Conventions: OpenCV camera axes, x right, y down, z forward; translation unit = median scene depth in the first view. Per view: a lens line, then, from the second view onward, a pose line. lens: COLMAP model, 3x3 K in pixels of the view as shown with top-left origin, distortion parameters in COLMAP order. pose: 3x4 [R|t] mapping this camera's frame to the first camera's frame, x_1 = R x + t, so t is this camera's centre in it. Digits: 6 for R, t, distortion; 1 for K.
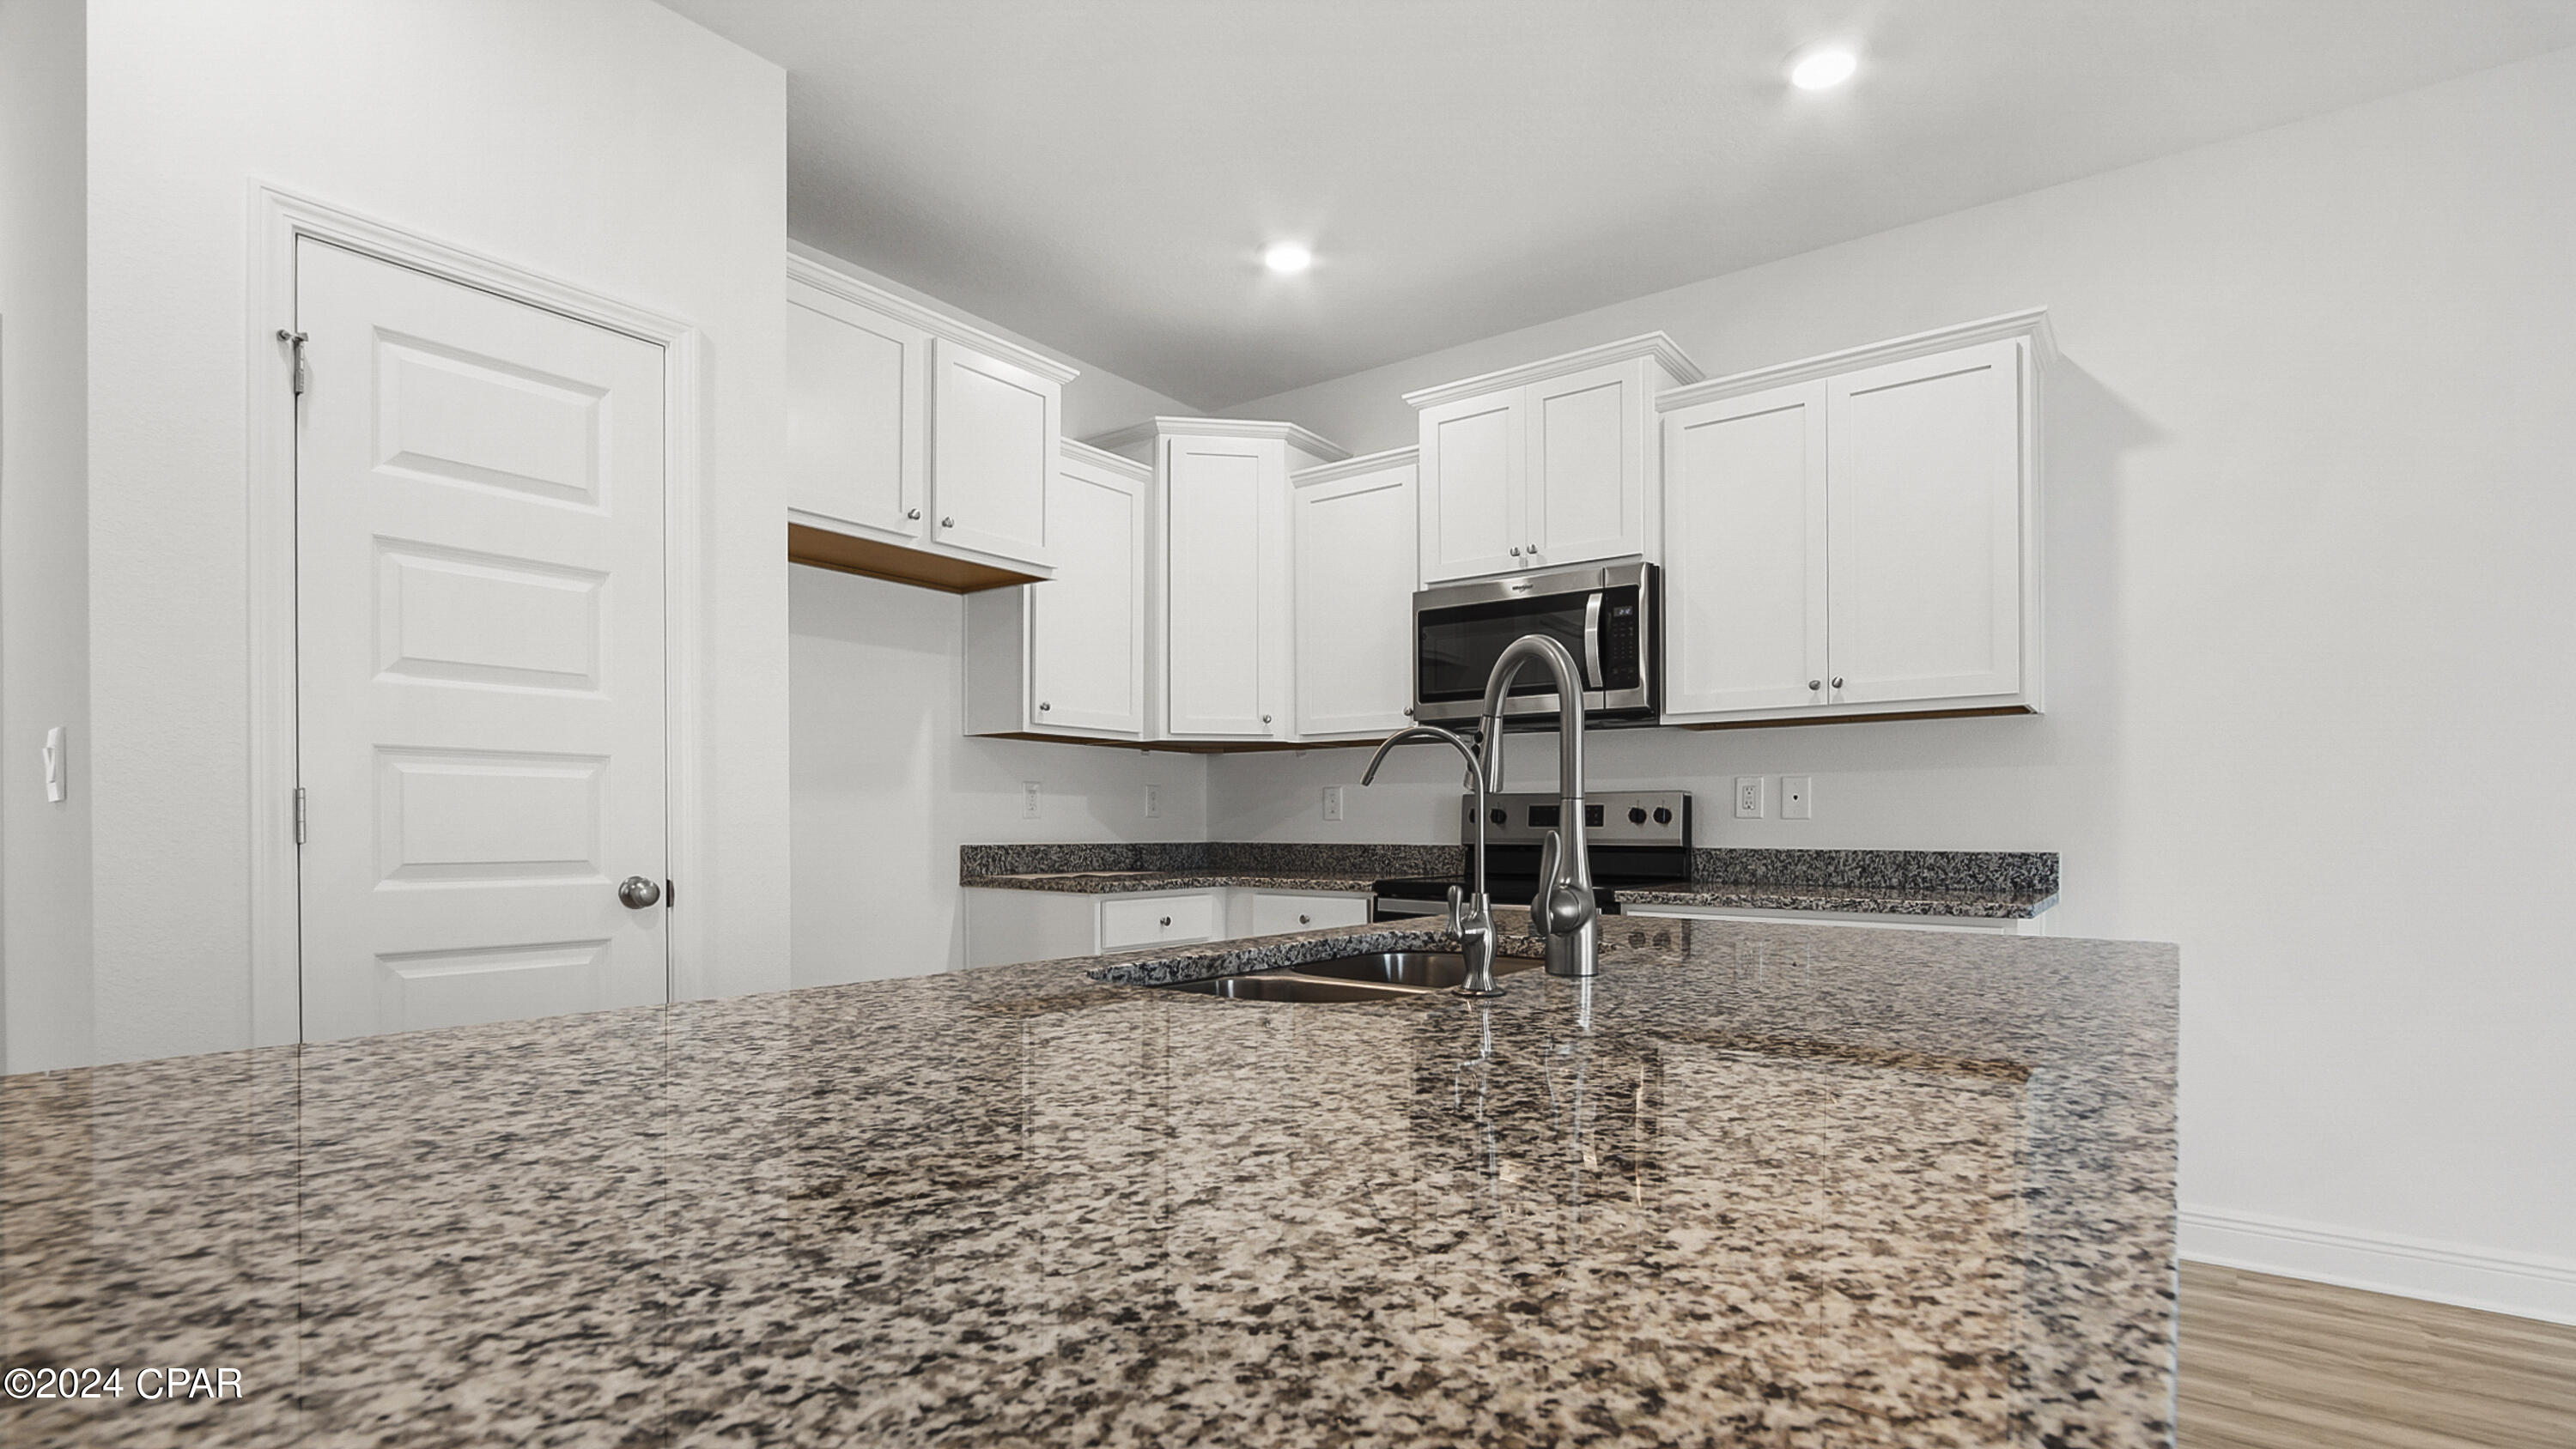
lens RADIAL K [[1211.1, 0, 1283.2], [0, 1211.1, 838.3], [0, 0, 1]] dist [-0.010028, 0.000370]
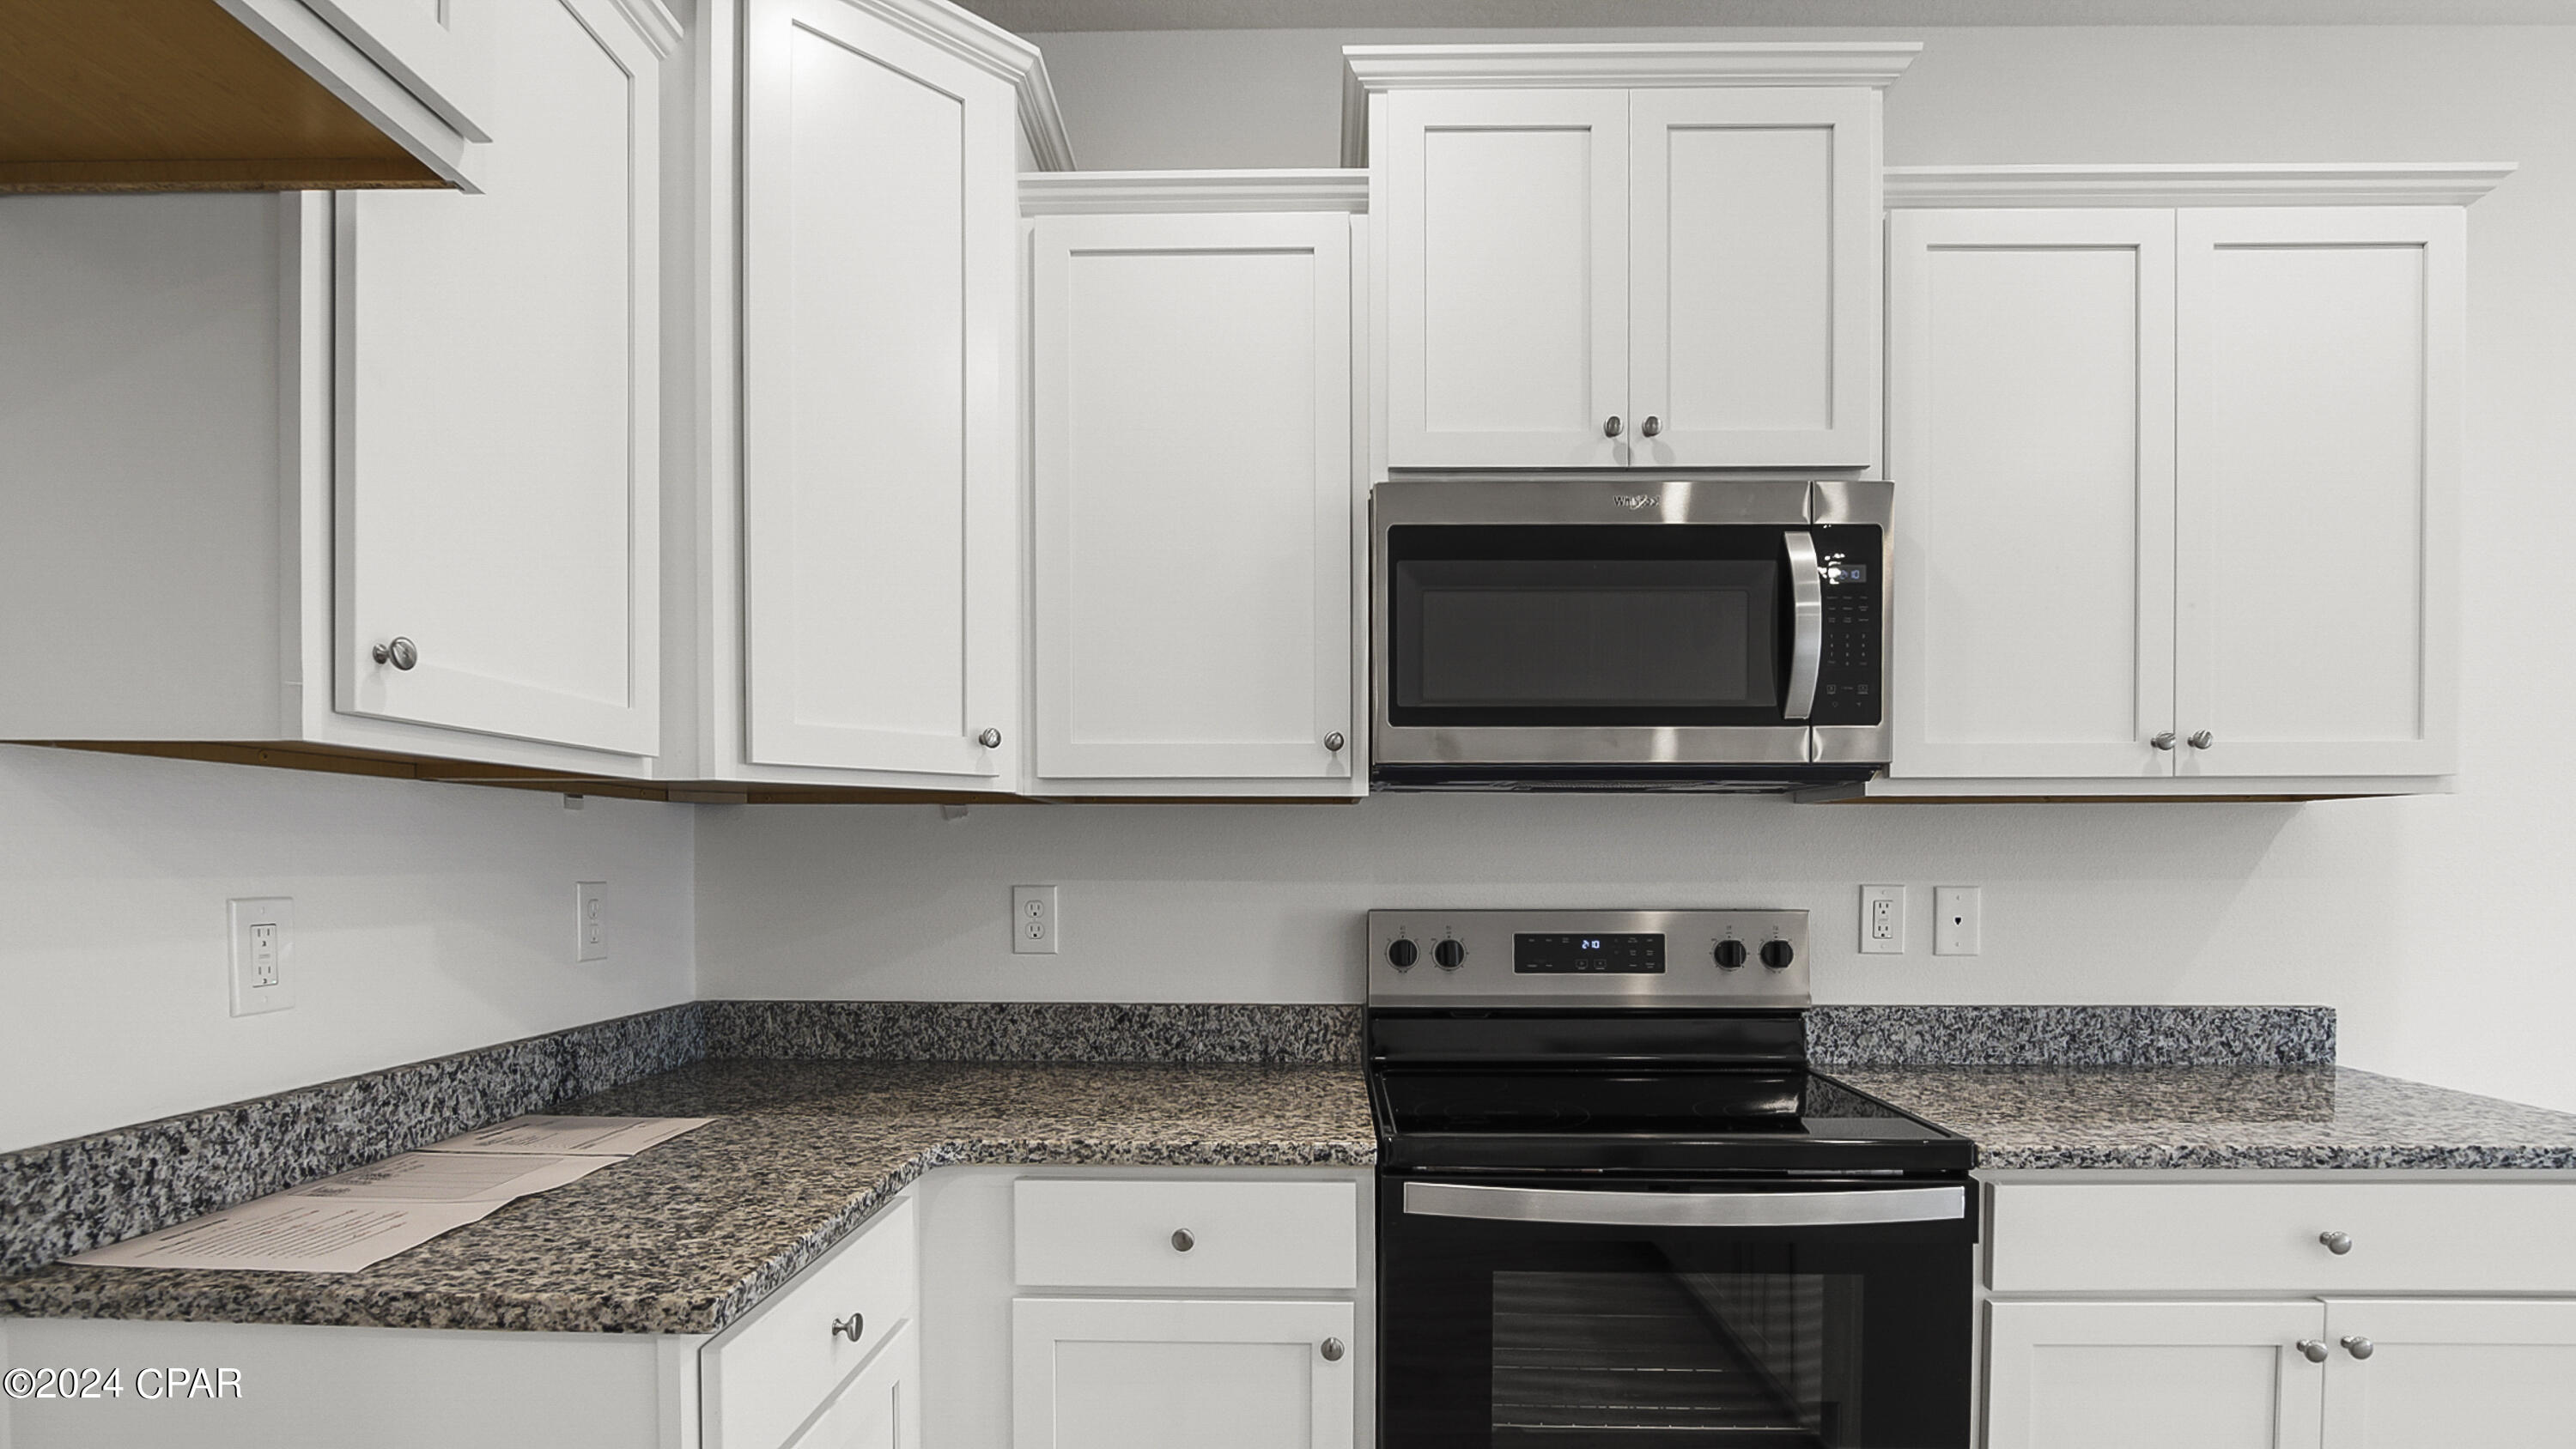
lens RADIAL K [[1280.8, 0, 1281.4], [0, 1280.8, 799.9], [0, 0, 1]] dist [-0.020836, -0.000326]
pose [[0.809636, 0.010503, 0.586839, -0.210676], [0.004772, 0.999689, -0.024476, -0.076229], [-0.586913, 0.022617, 0.809334, 0.668719]]
